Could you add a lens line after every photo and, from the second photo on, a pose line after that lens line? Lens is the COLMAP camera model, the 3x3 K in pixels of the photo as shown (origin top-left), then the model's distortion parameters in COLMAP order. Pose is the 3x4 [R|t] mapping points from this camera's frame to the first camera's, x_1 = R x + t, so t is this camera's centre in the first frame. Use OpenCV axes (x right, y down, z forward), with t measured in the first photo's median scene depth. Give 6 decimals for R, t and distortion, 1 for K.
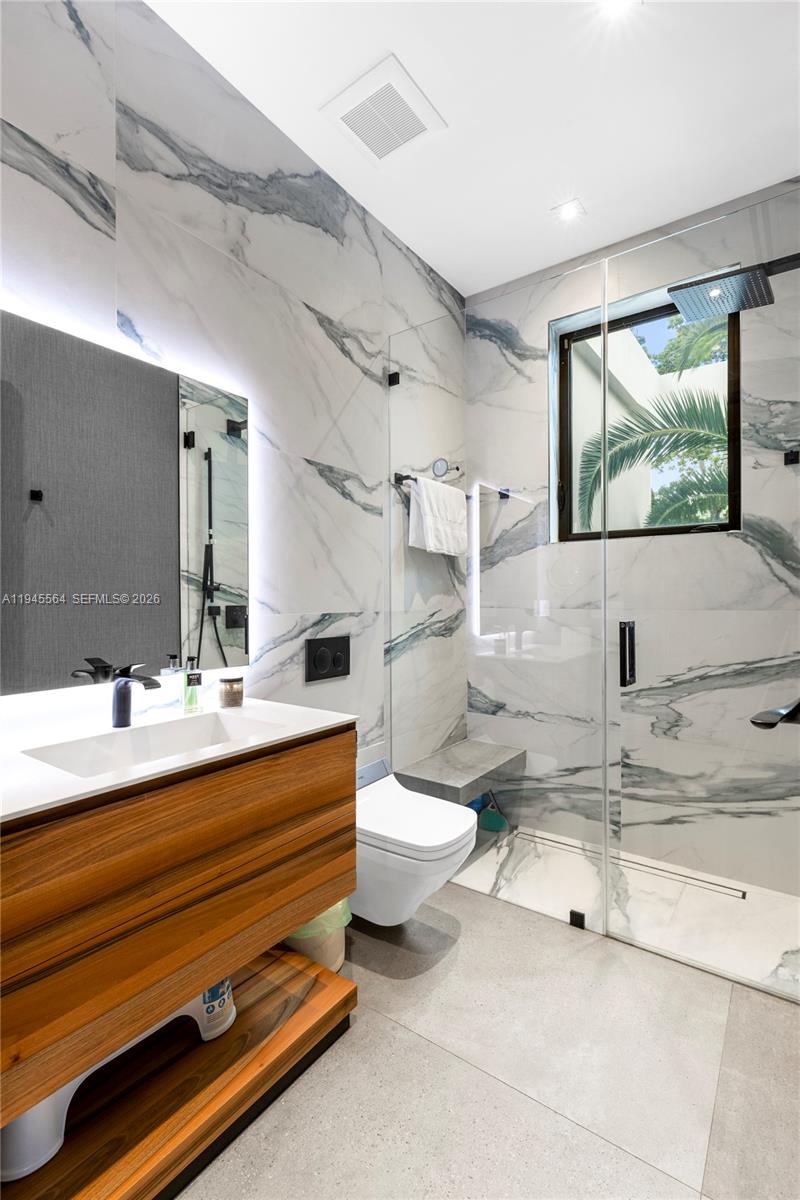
lens RADIAL K [[539.6, 0, 400.0], [0, 539.6, 600.0], [0, 0, 1]] dist [0.003013, 0.000312]
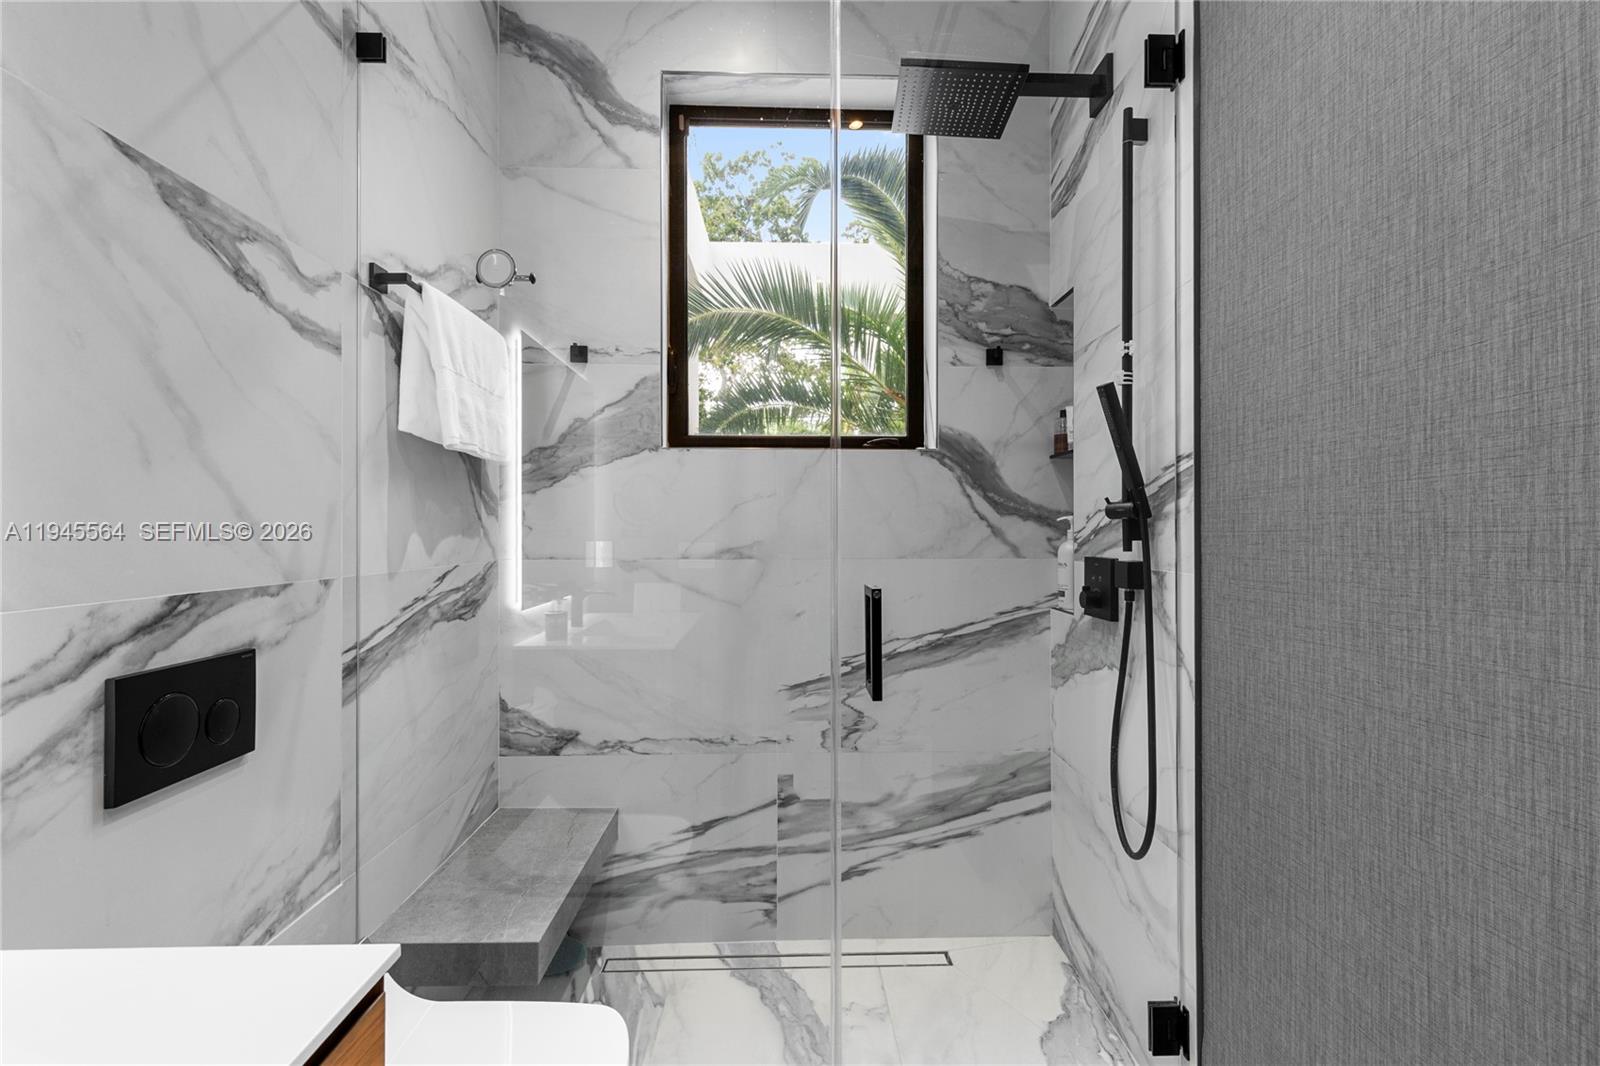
lens RADIAL K [[719.5, 0, 802.7], [0, 719.5, 526.4], [0, 0, 1]] dist [0.003013, 0.000312]
pose [[0.789741, 0.005265, 0.613418, -0.088927], [0.000598, 0.999956, -0.009353, -0.013441], [-0.613440, 0.007753, 0.789703, 0.314169]]
